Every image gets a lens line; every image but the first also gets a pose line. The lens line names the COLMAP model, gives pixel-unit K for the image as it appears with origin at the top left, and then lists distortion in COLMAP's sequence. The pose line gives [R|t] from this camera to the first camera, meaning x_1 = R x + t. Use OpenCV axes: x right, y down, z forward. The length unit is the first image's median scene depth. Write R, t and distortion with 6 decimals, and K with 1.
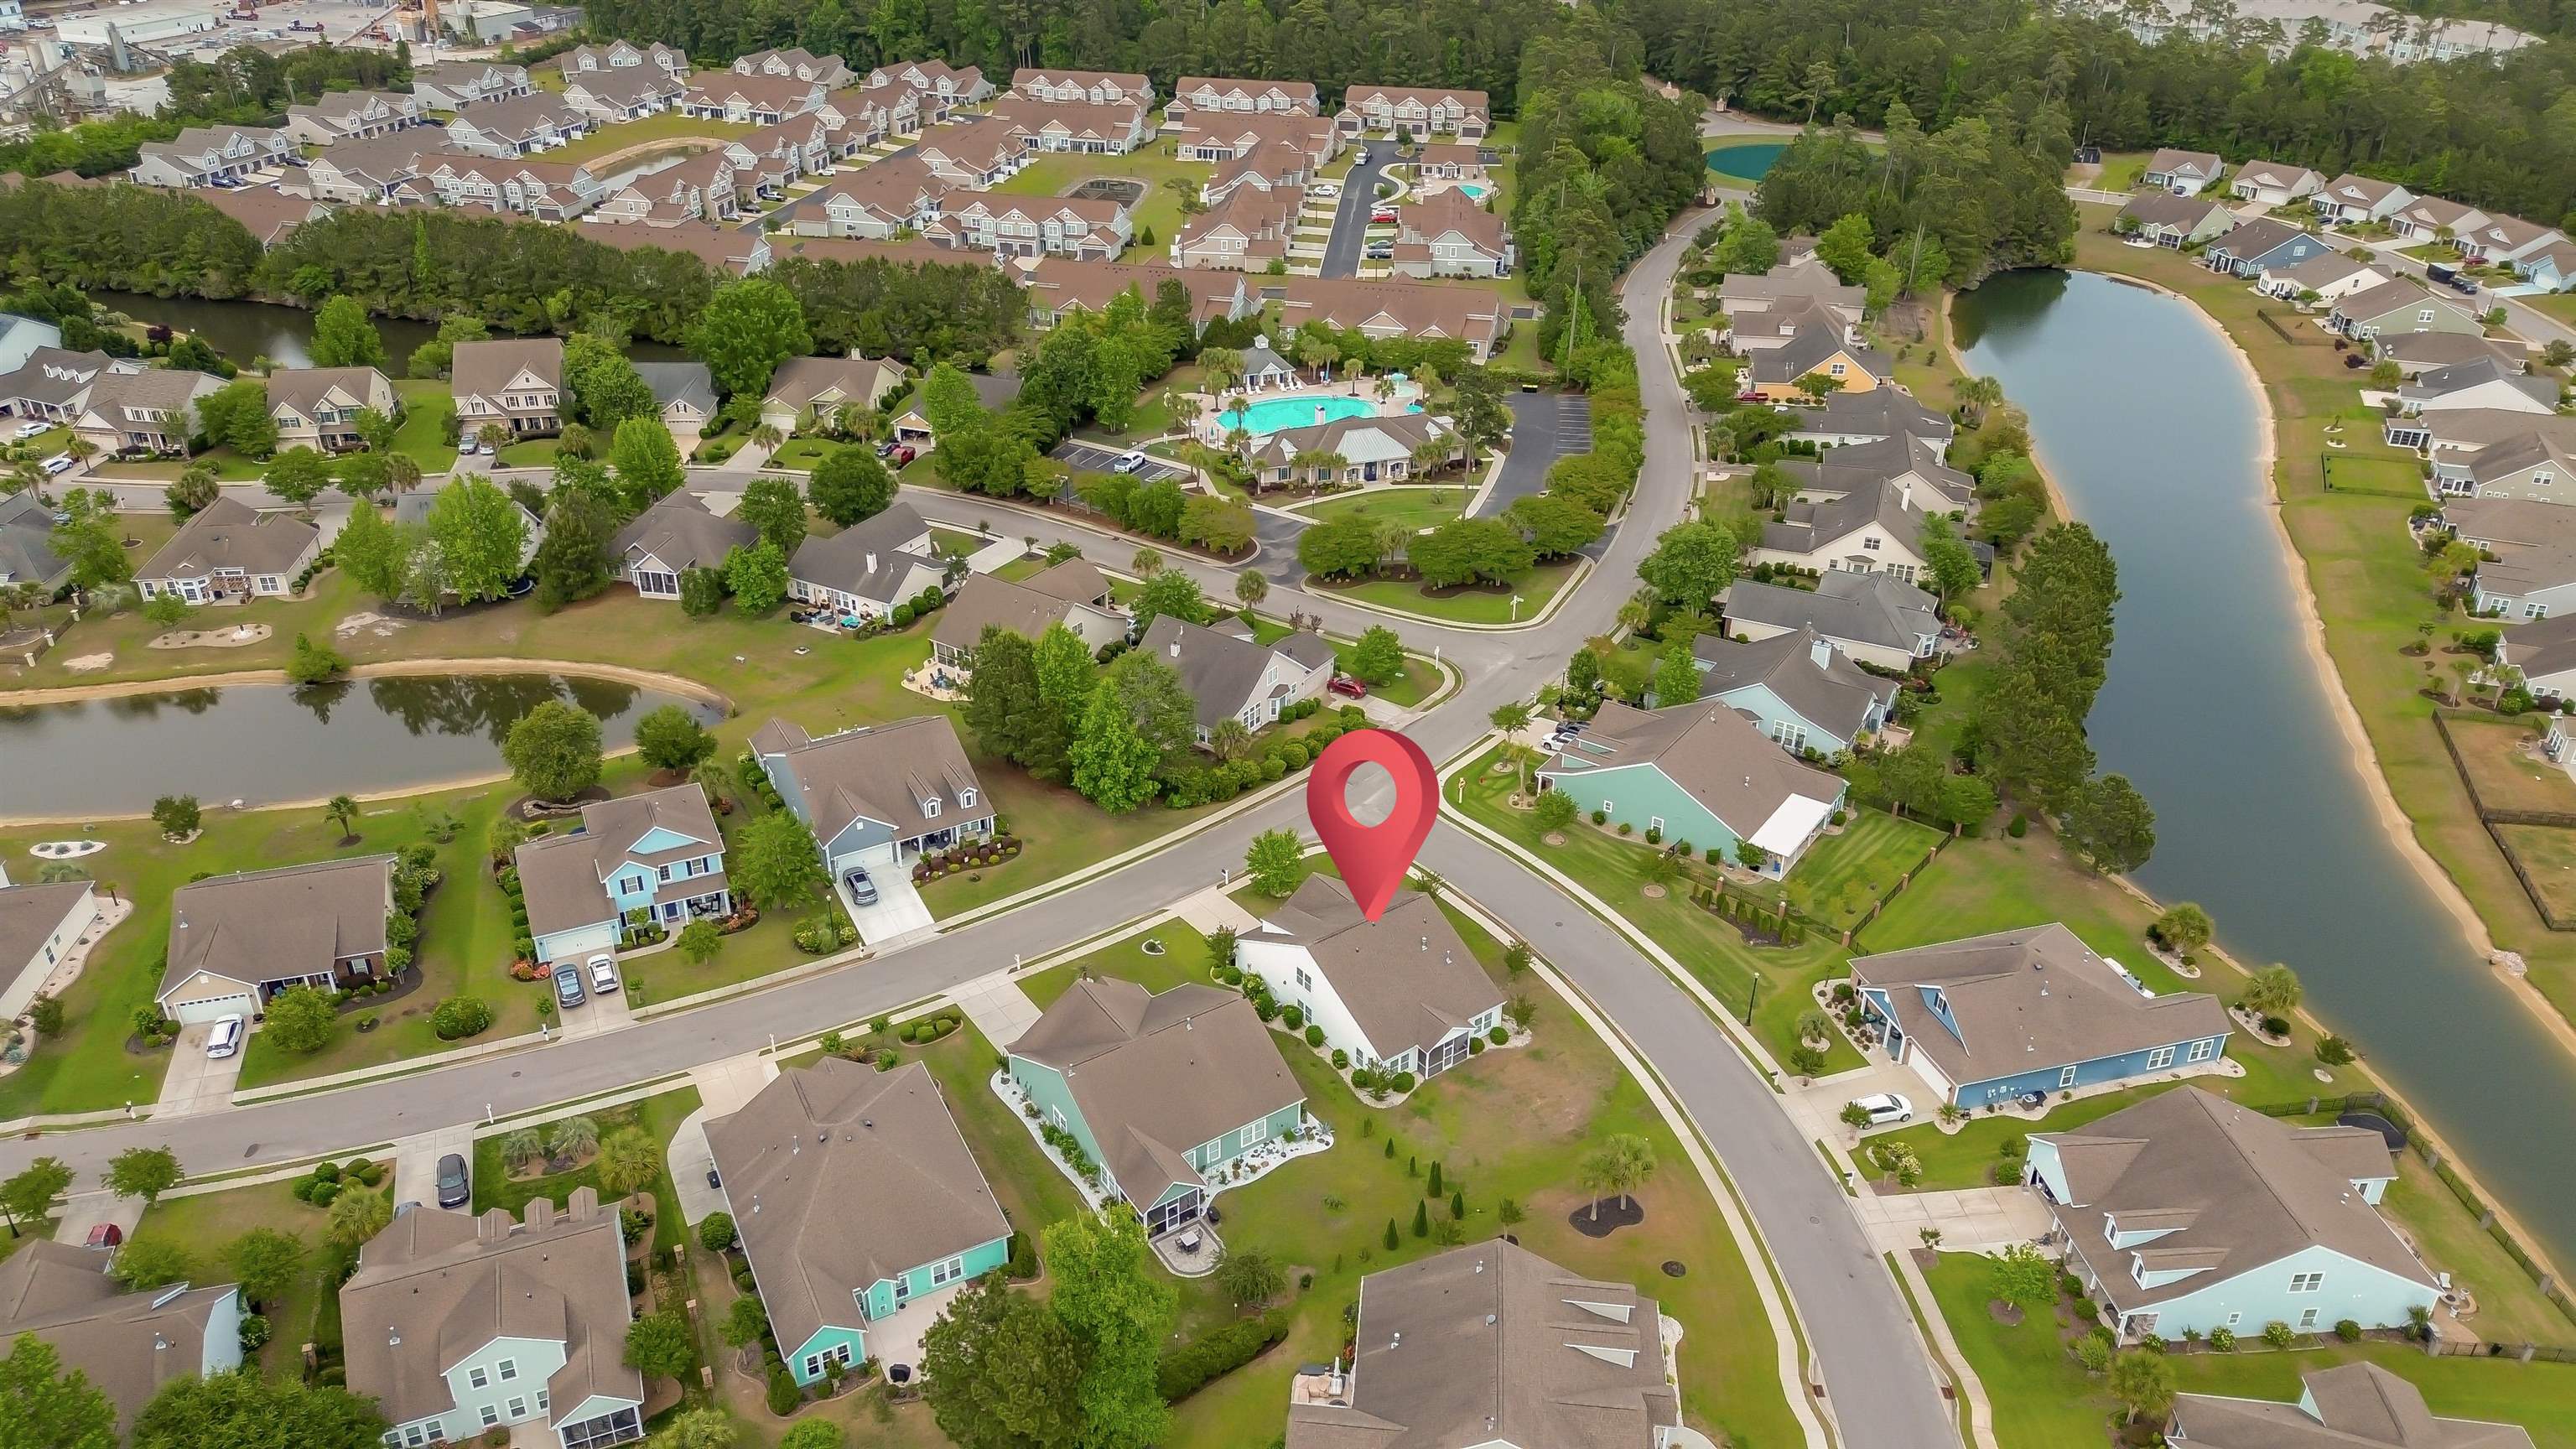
lens RADIAL K [[1809.4, 0, 1288.0], [0, 1809.4, 724.5], [0, 0, 1]] dist [0.071909, -0.077288]
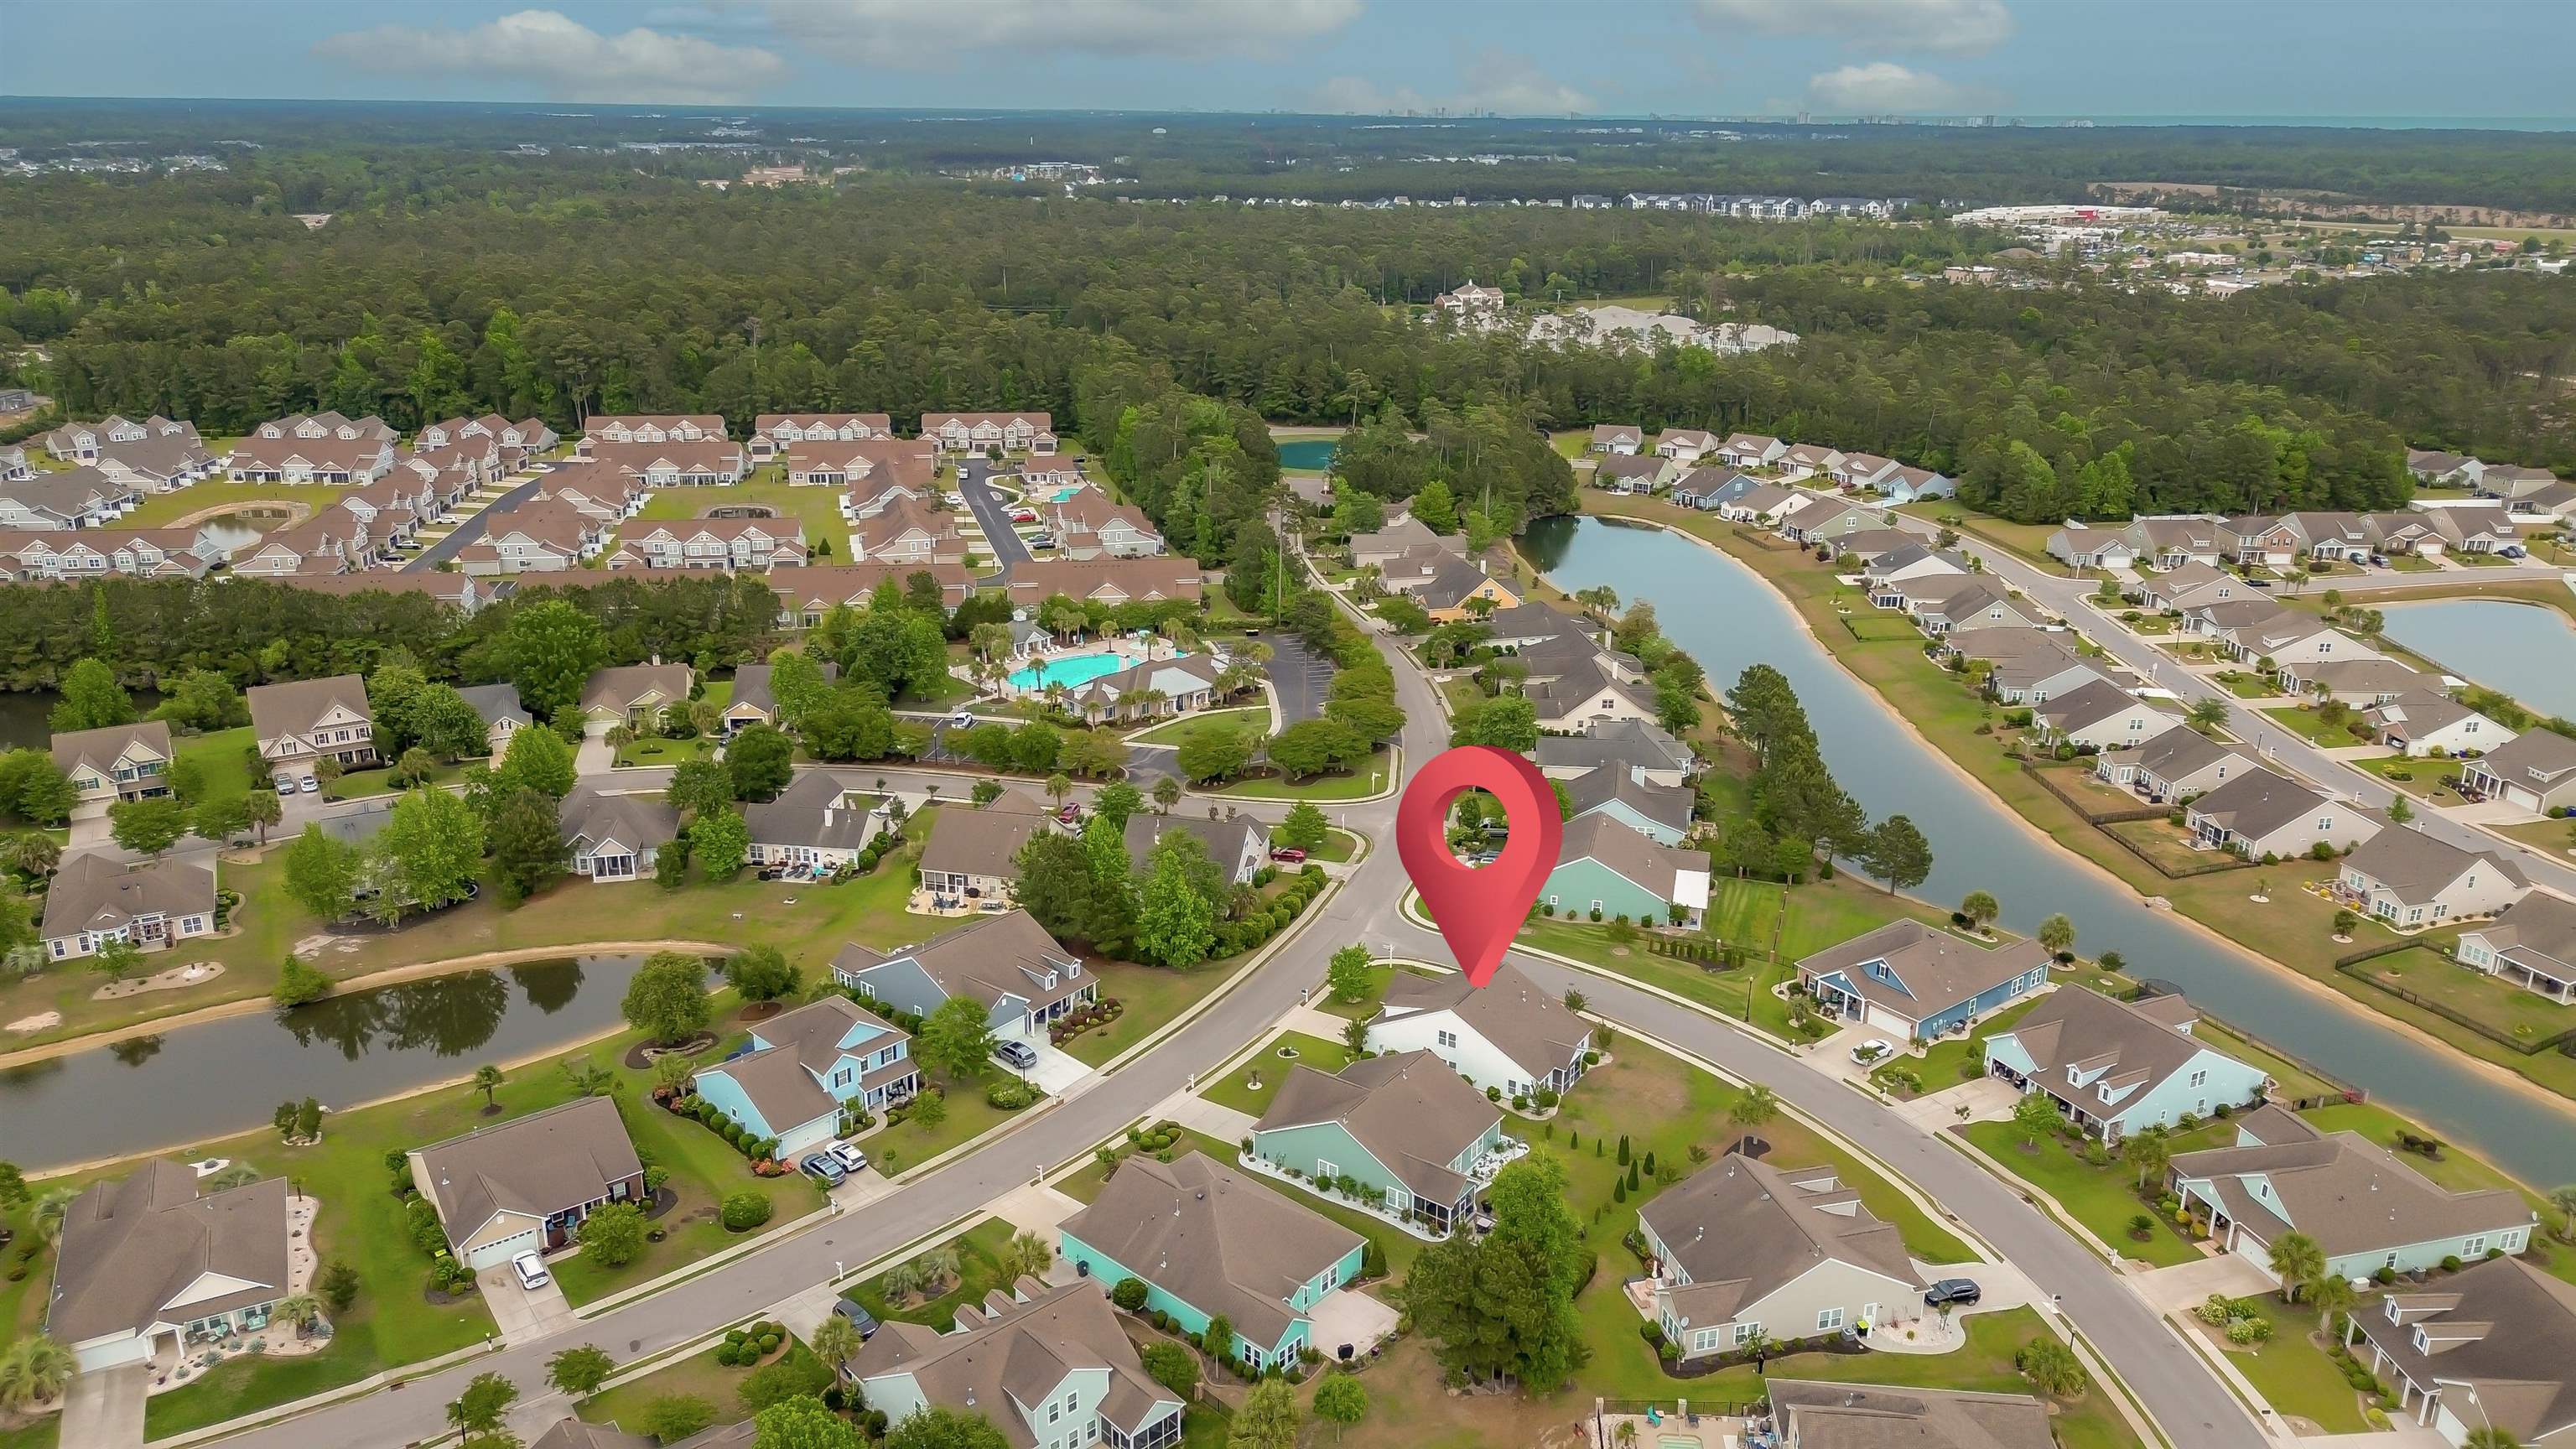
lens RADIAL K [[1809.4, 0, 1288.0], [0, 1809.4, 724.5], [0, 0, 1]] dist [0.071909, -0.077288]
pose [[0.934317, -0.115080, 0.337356, -0.346401], [0.172200, 0.974403, -0.144521, 0.064826], [-0.312089, 0.193121, 0.930218, -0.117818]]
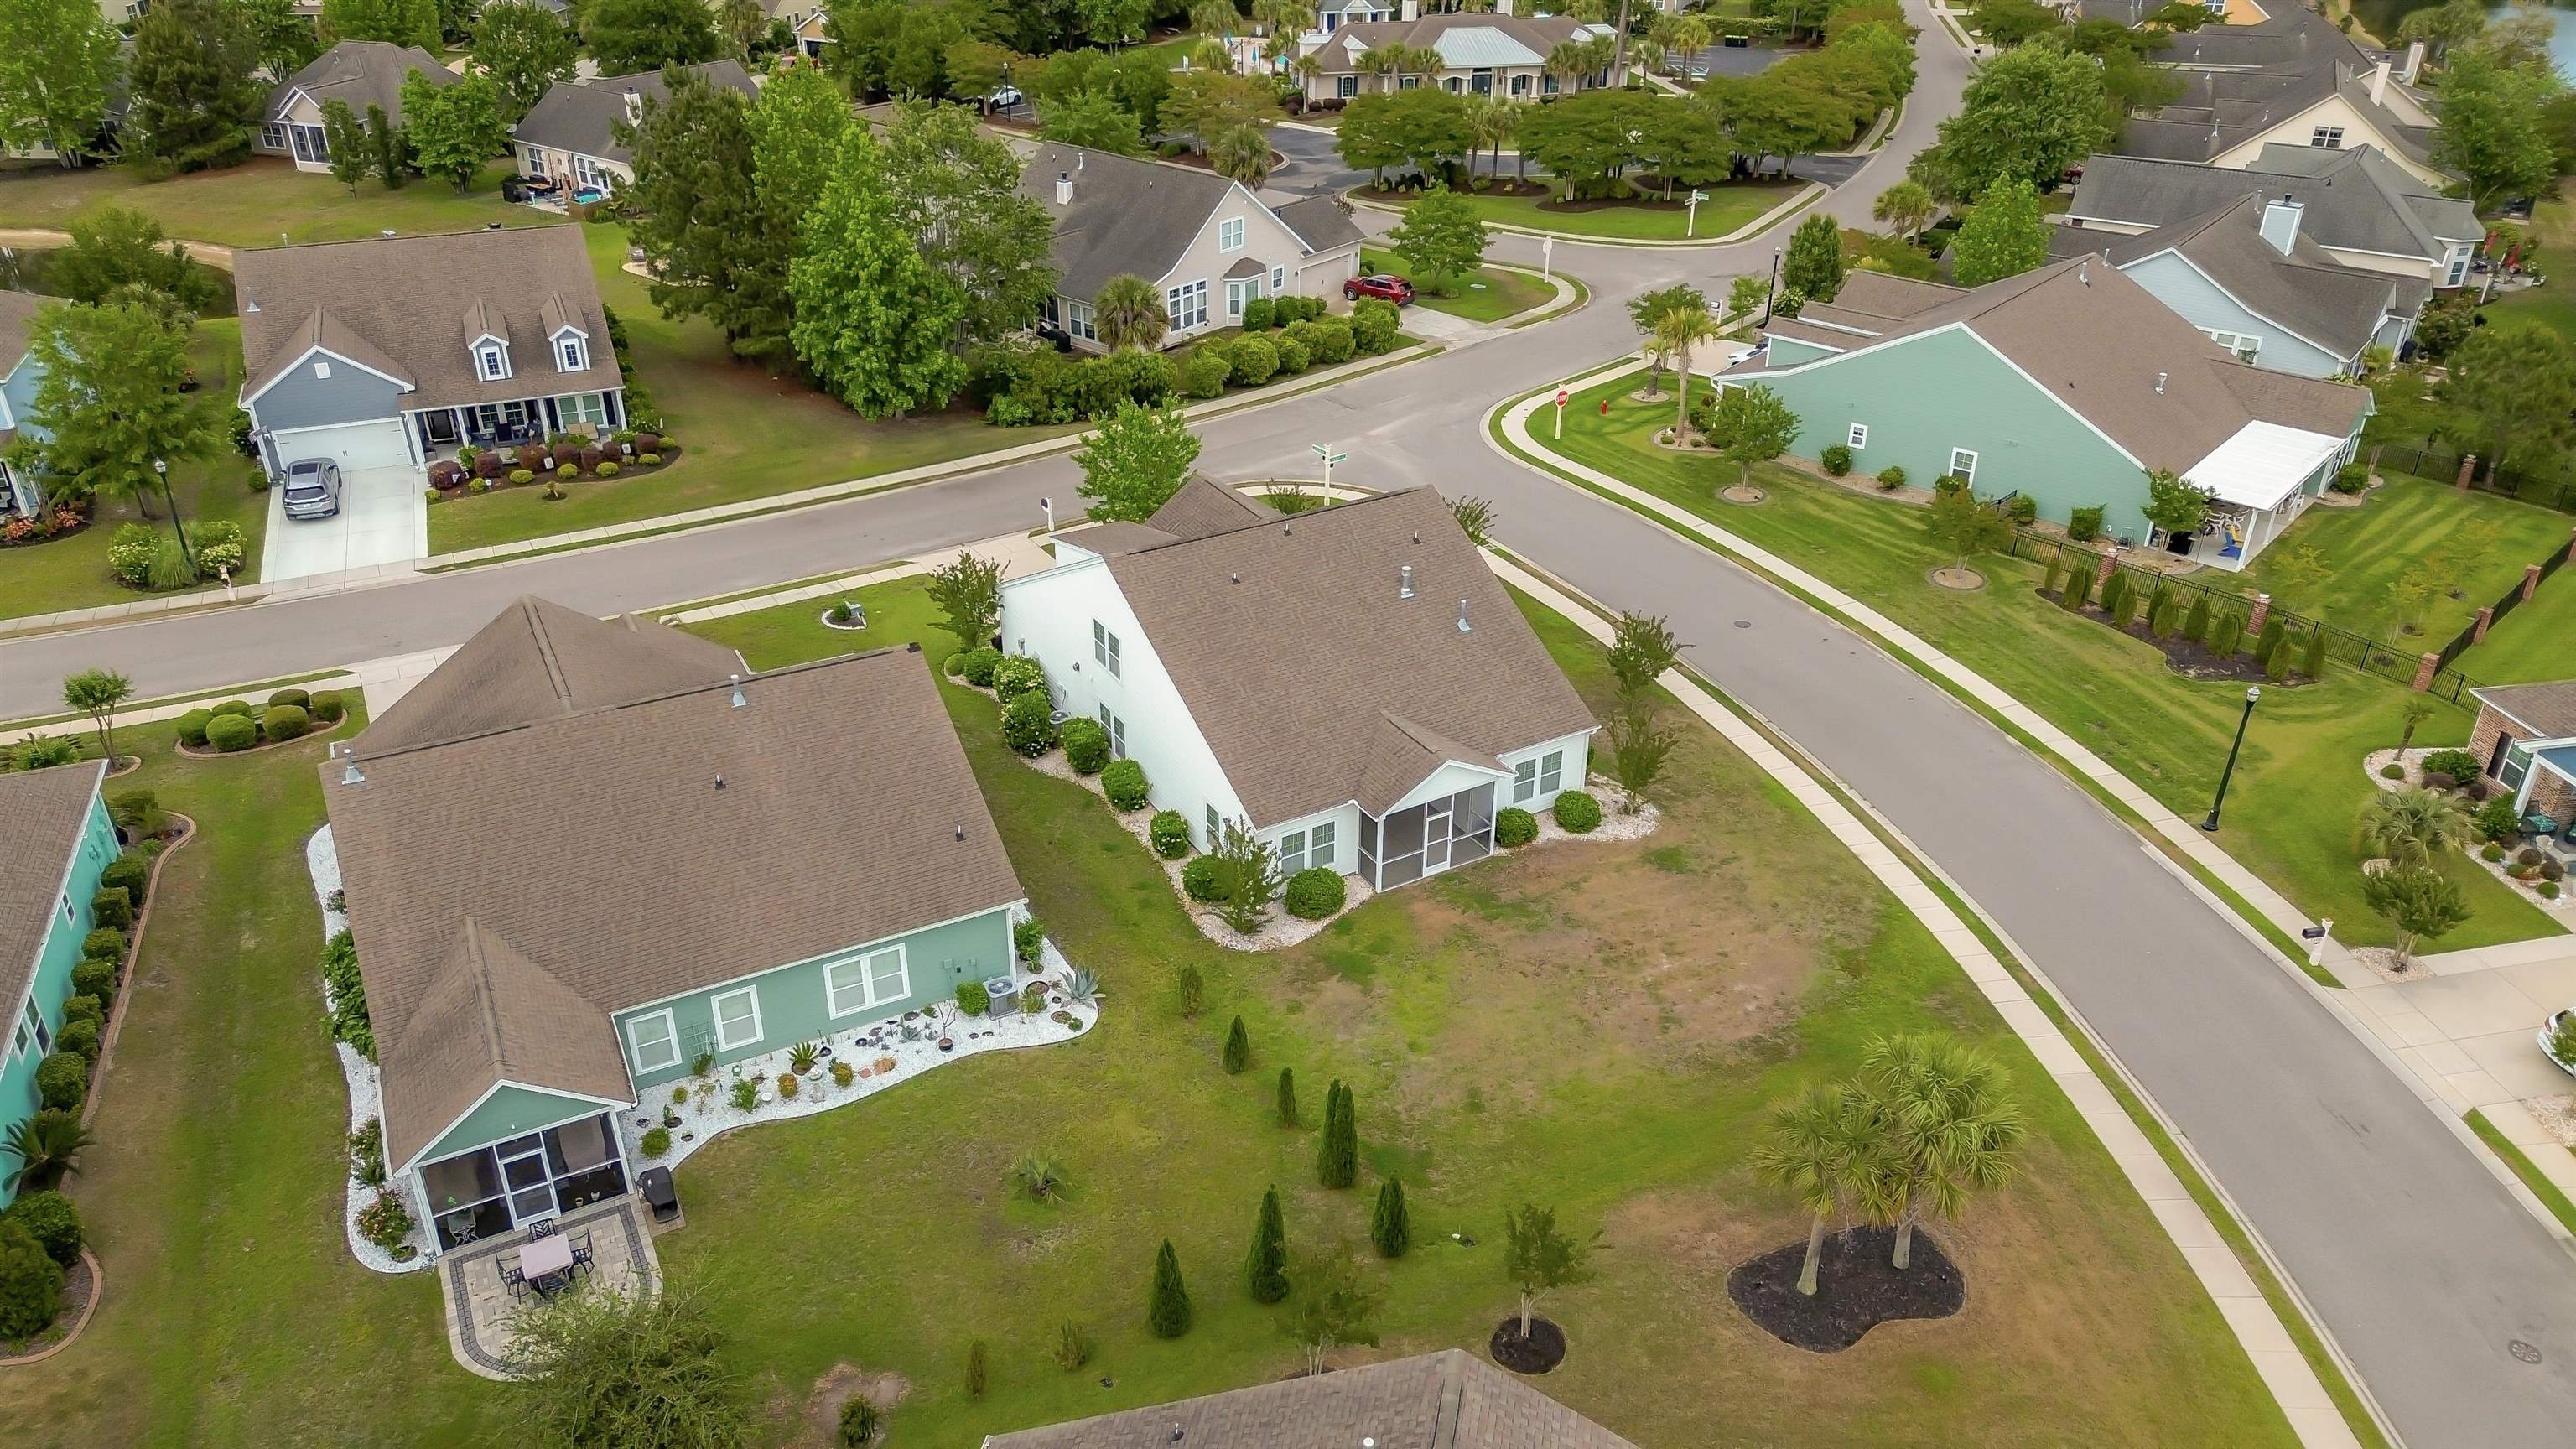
lens RADIAL K [[1809.4, 0, 1288.0], [0, 1809.4, 724.5], [0, 0, 1]] dist [0.071909, -0.077288]
pose [[0.993852, 0.049815, -0.098880, 0.064882], [-0.049794, 0.998756, 0.002682, 0.109842], [0.098890, 0.002258, 0.995096, 0.419928]]
